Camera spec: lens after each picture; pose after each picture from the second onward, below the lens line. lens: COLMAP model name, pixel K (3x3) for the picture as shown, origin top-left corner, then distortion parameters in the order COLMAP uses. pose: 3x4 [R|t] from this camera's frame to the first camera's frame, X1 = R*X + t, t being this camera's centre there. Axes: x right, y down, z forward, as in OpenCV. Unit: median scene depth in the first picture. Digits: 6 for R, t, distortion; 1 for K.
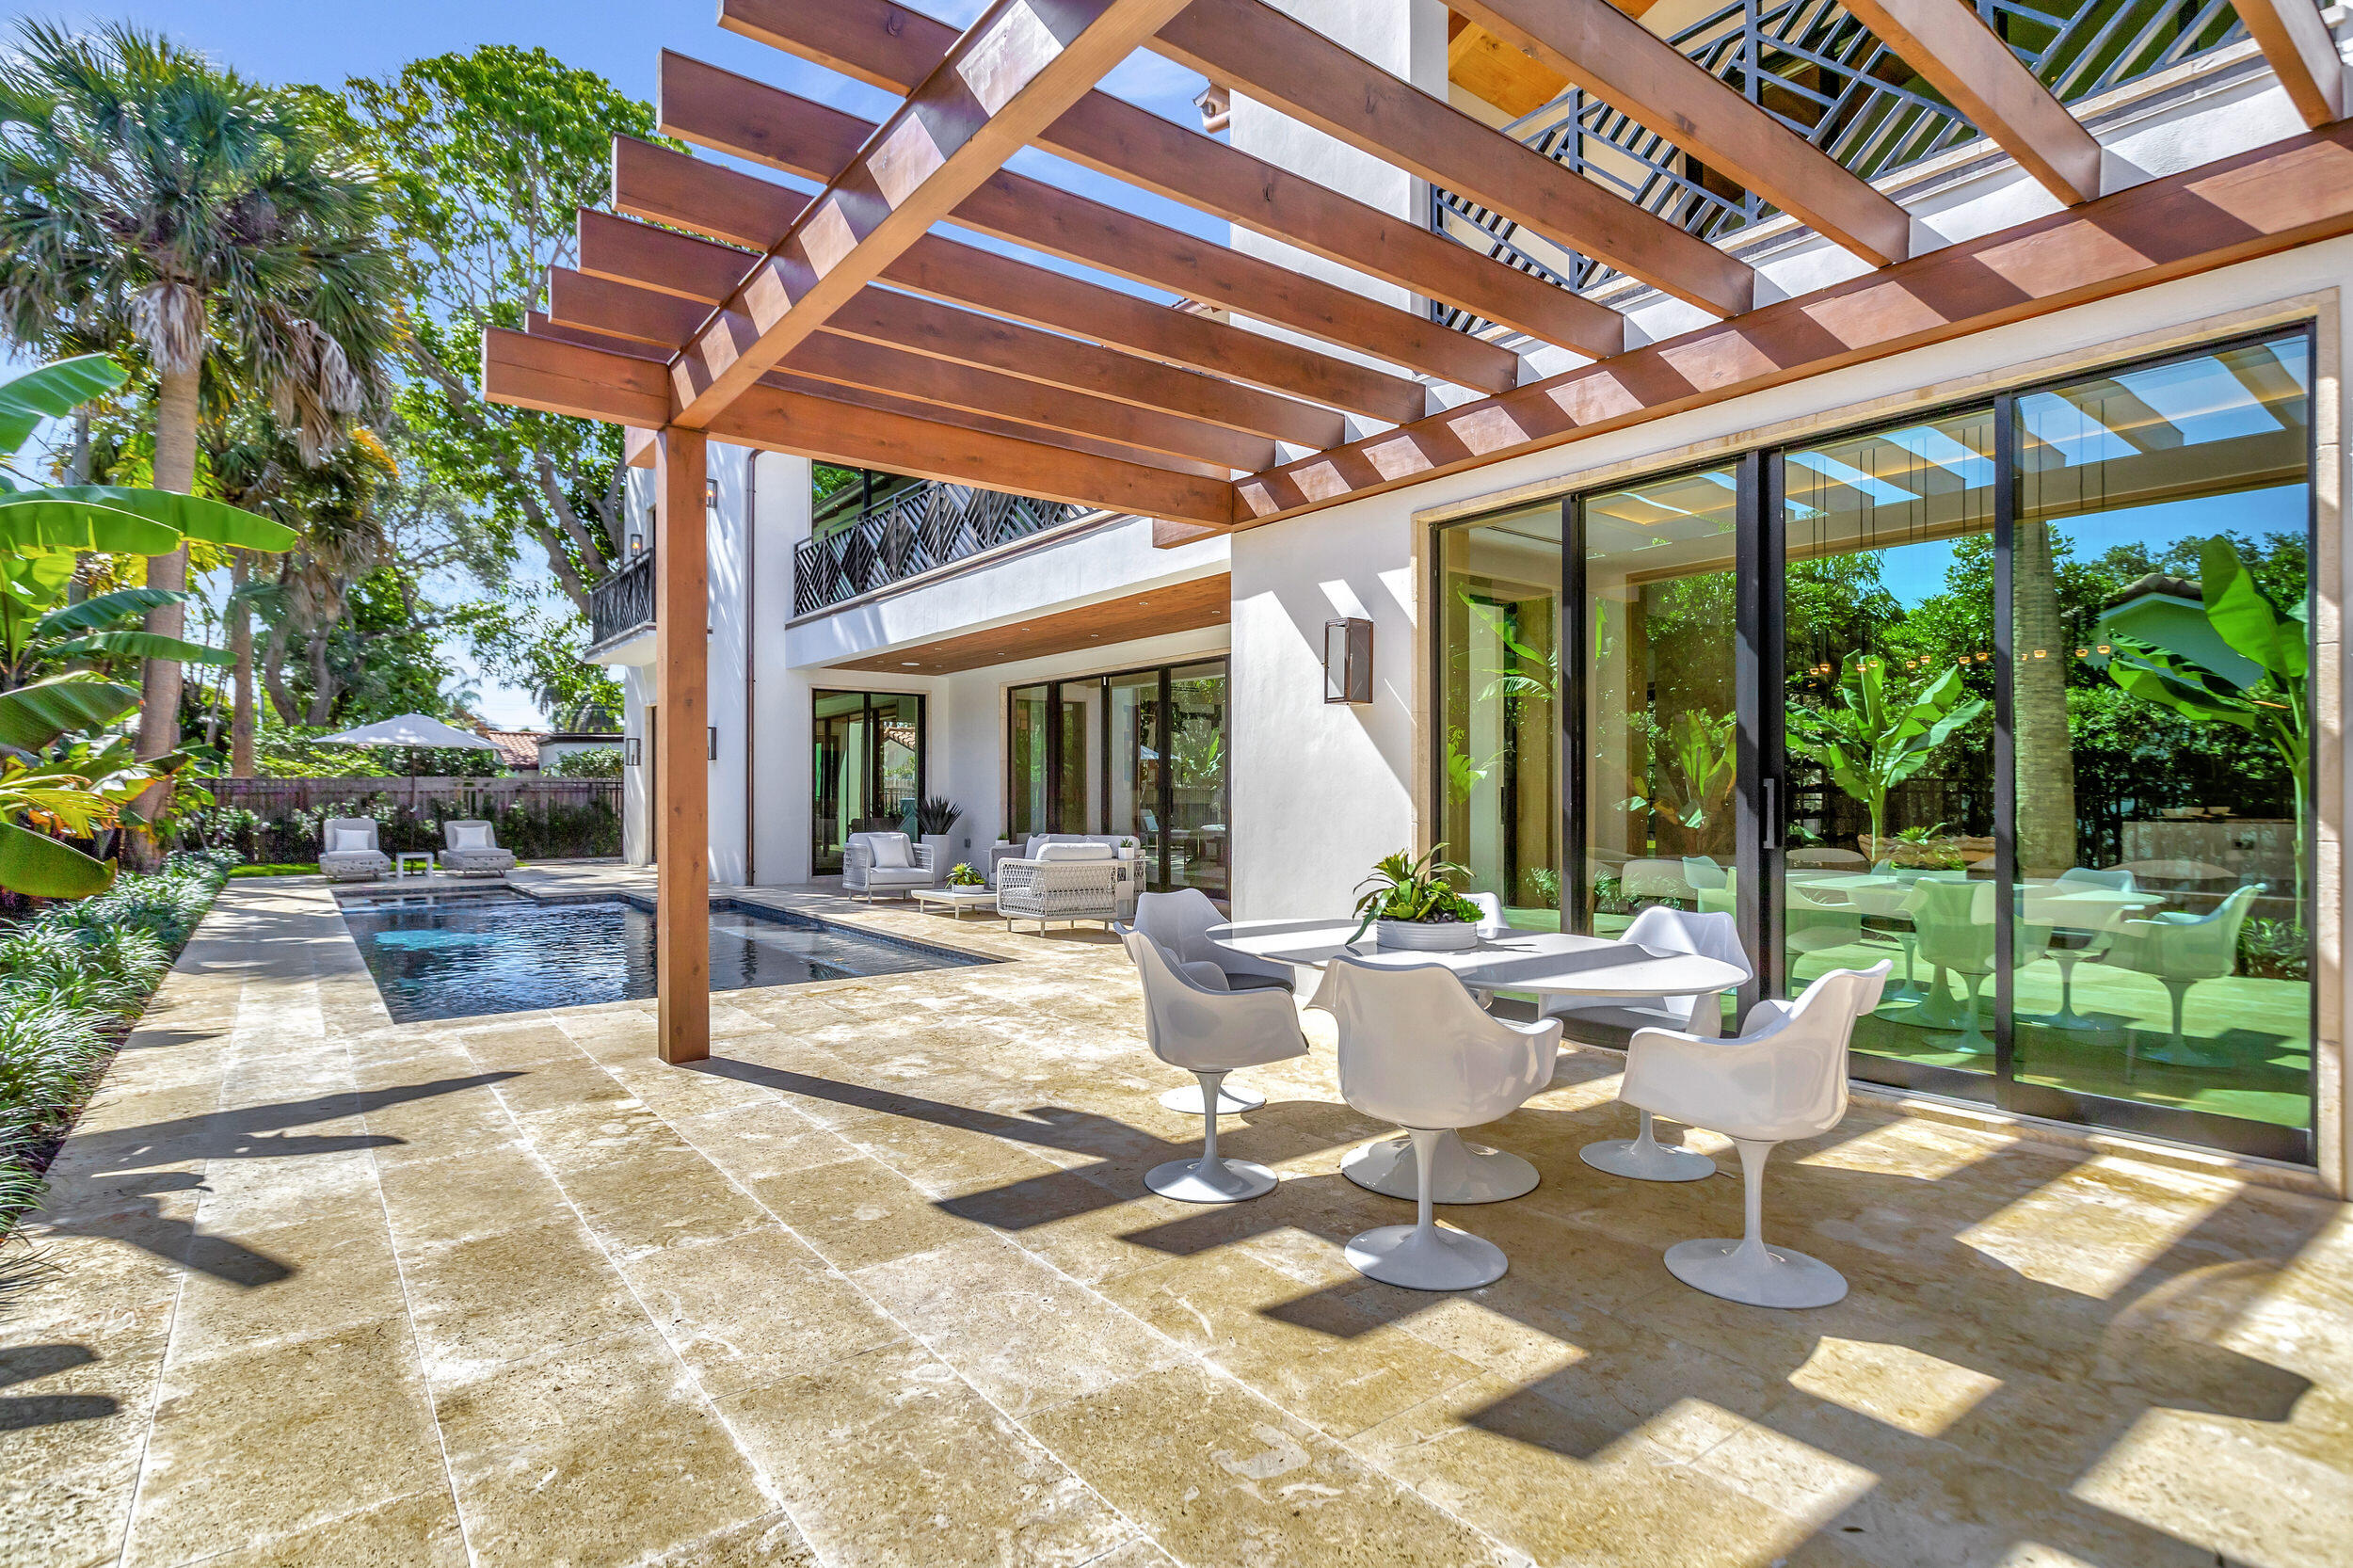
lens RADIAL K [[1184.4, 0, 1176.5], [0, 1184.4, 790.2], [0, 0, 1]] dist [-0.000097, -0.000429]
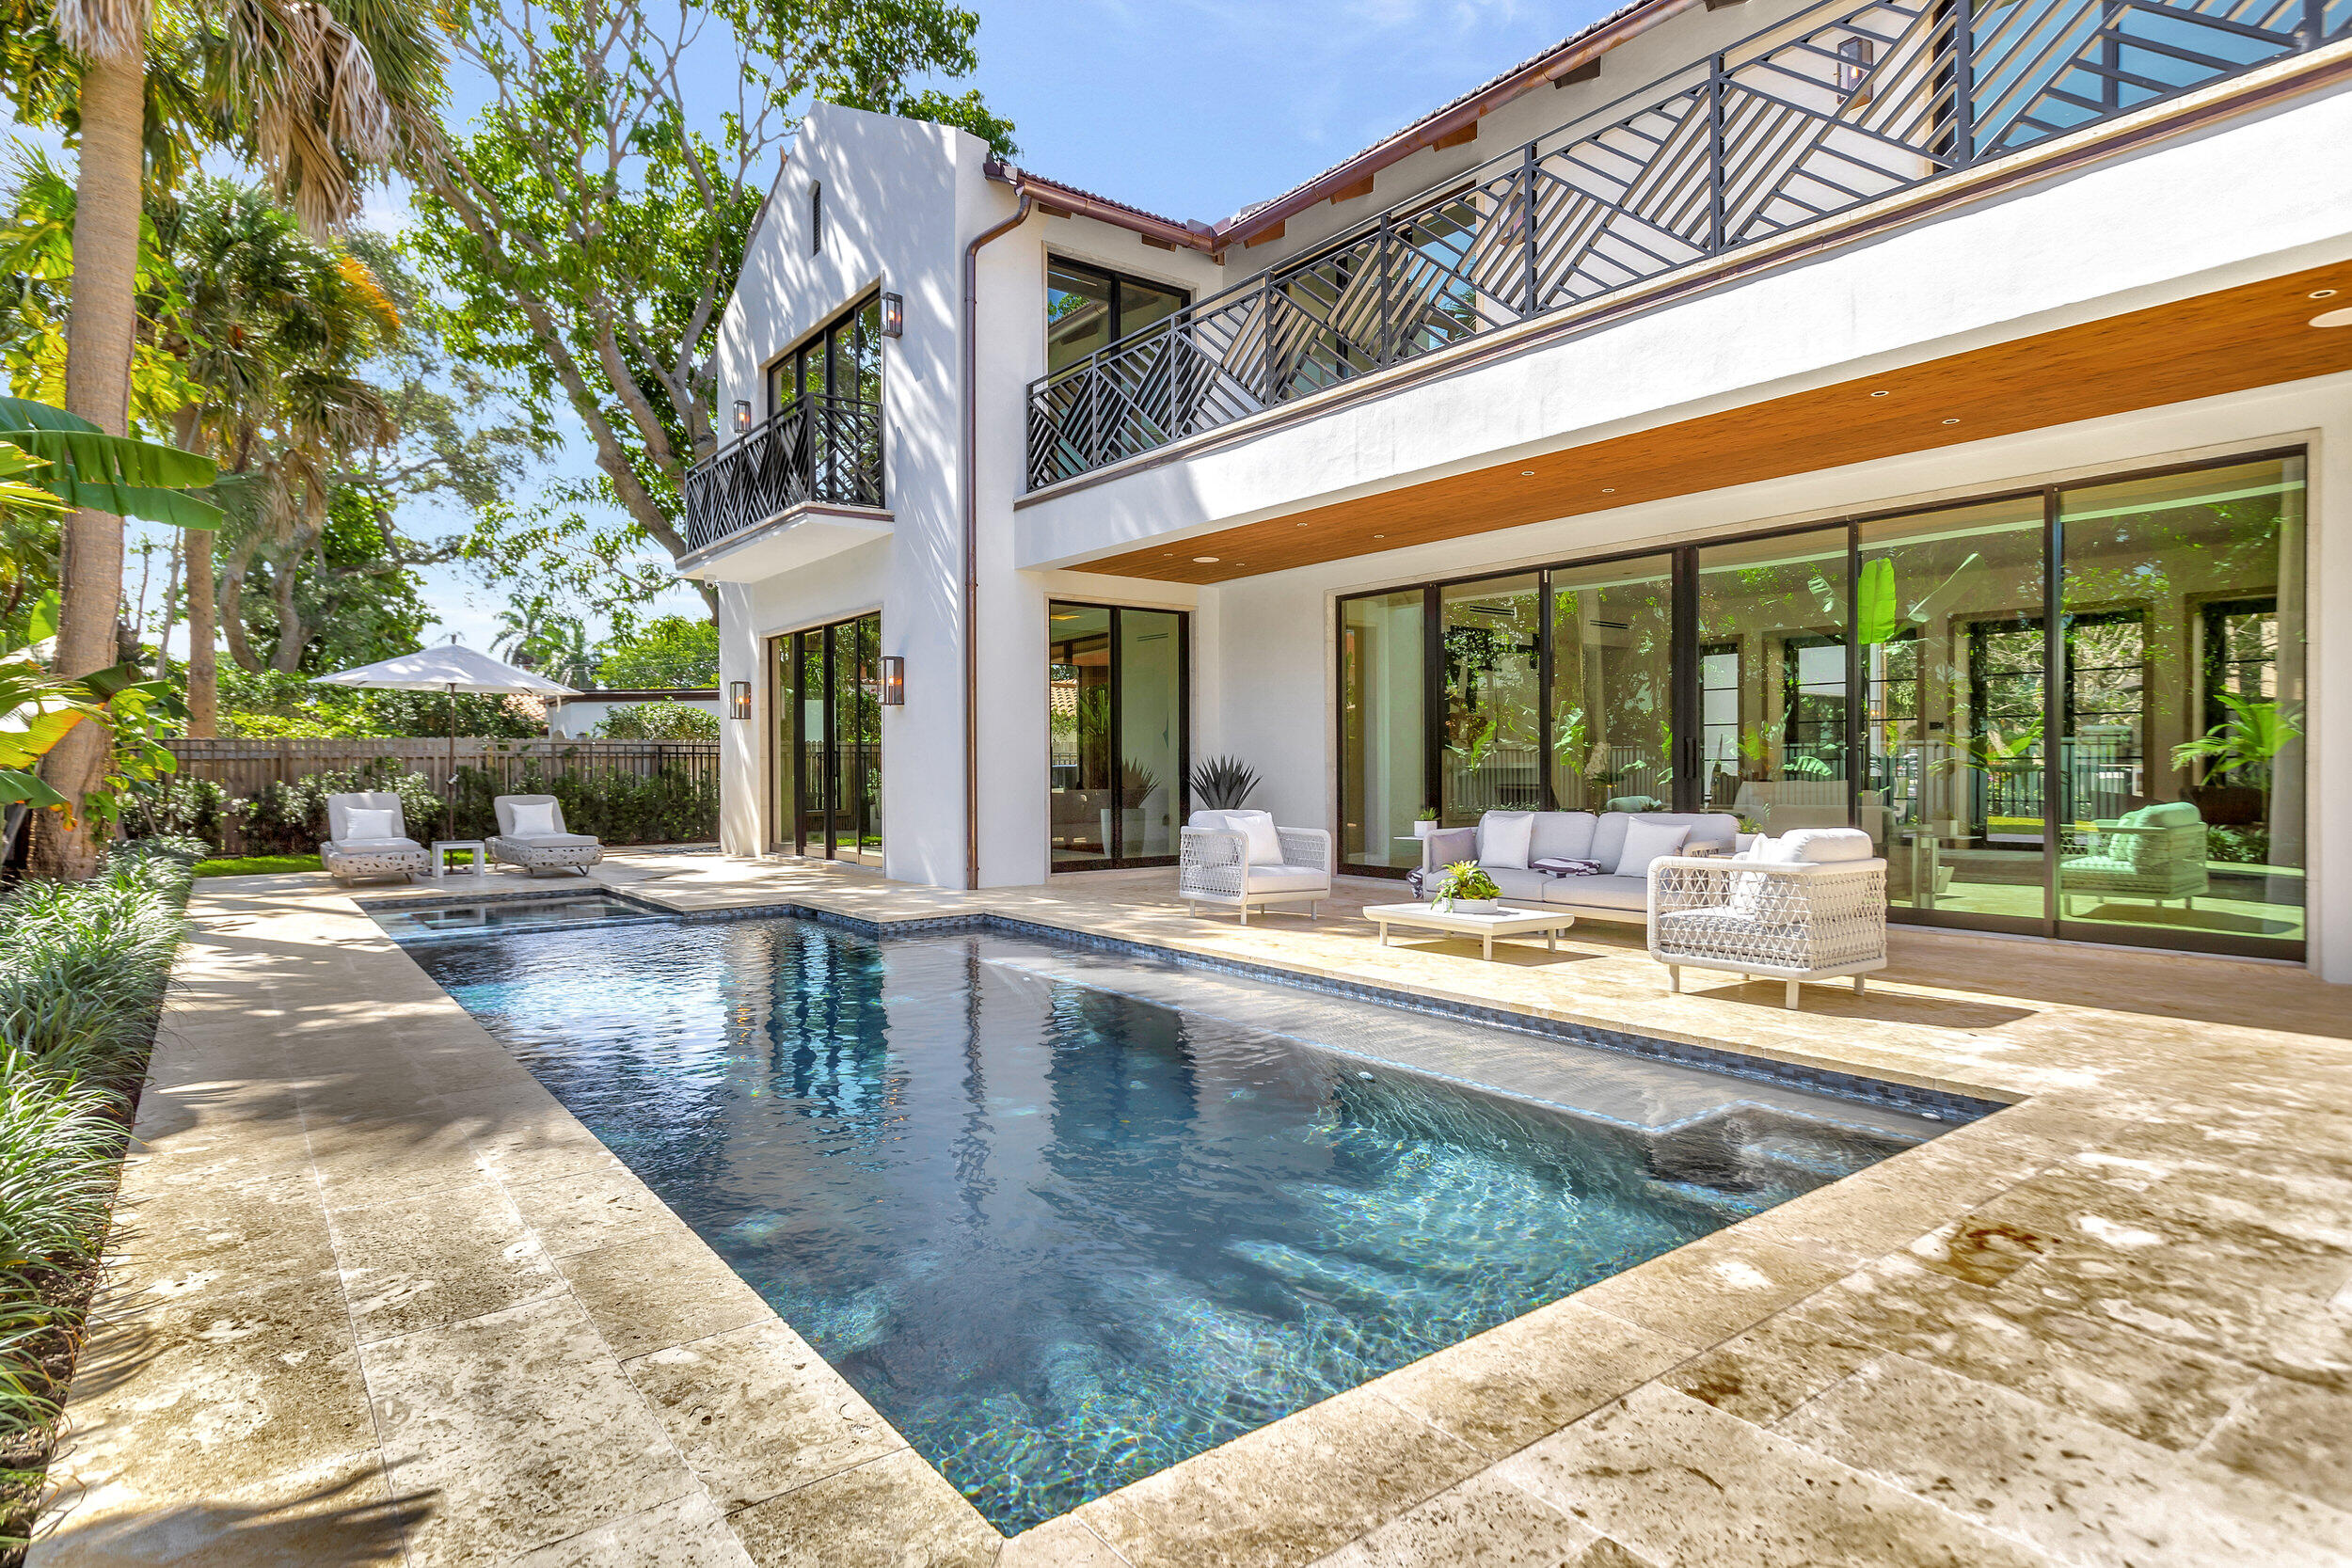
lens RADIAL K [[1263.1, 0, 1177.6], [0, 1263.1, 779.5], [0, 0, 1]] dist [0.002185, 0.000395]
pose [[0.999989, -0.003819, 0.002567, -0.218821], [0.003783, 0.999901, 0.013527, 0.007952], [-0.002618, -0.013517, 0.999905, 0.251277]]
